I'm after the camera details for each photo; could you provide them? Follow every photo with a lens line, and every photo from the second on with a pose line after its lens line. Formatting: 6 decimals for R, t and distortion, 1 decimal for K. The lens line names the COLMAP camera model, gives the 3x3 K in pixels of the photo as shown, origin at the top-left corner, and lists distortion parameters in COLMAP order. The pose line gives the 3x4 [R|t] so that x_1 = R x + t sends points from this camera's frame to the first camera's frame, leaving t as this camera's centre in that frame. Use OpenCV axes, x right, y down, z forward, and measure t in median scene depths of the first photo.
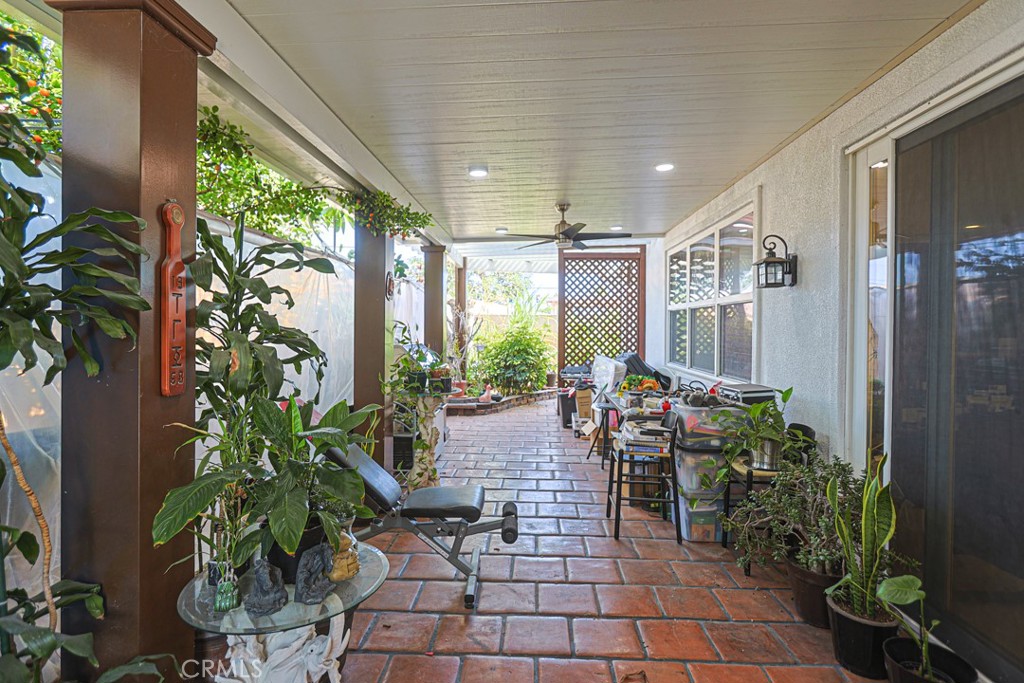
lens RADIAL K [[487.7, 0, 512.0], [0, 487.7, 333.8], [0, 0, 1]] dist [-0.012748, -0.000711]
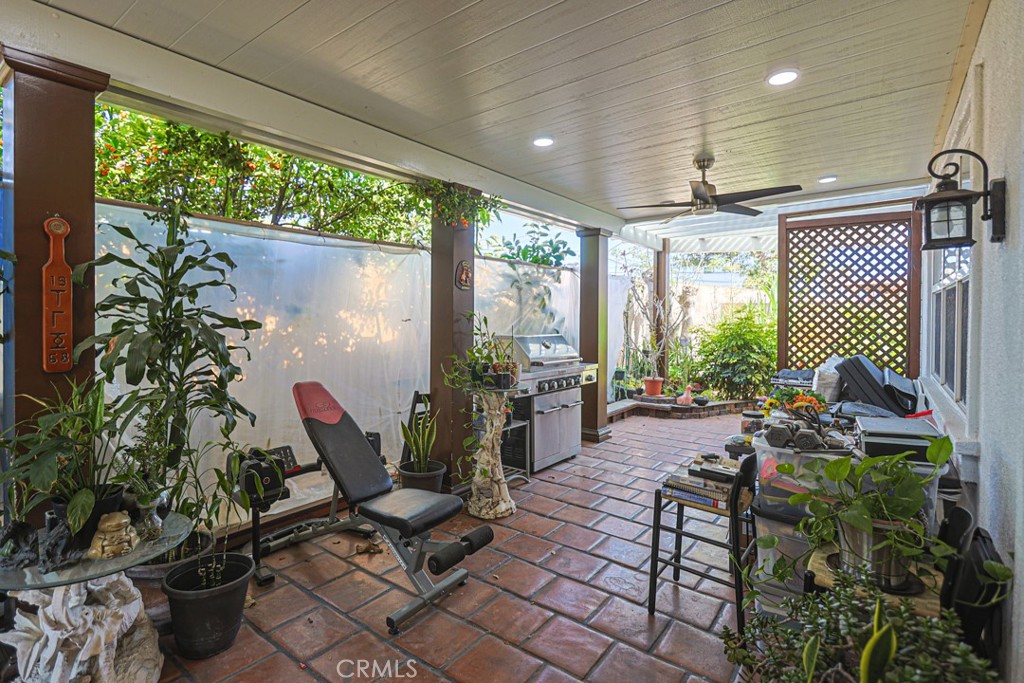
lens RADIAL K [[487.7, 0, 510.6], [0, 487.7, 325.8], [0, 0, 1]] dist [-0.012748, -0.000711]
pose [[0.824108, 0.012643, -0.566292, 0.183132], [-0.010241, 0.999920, 0.007422, -0.002831], [0.566340, -0.000317, 0.824171, 0.117483]]
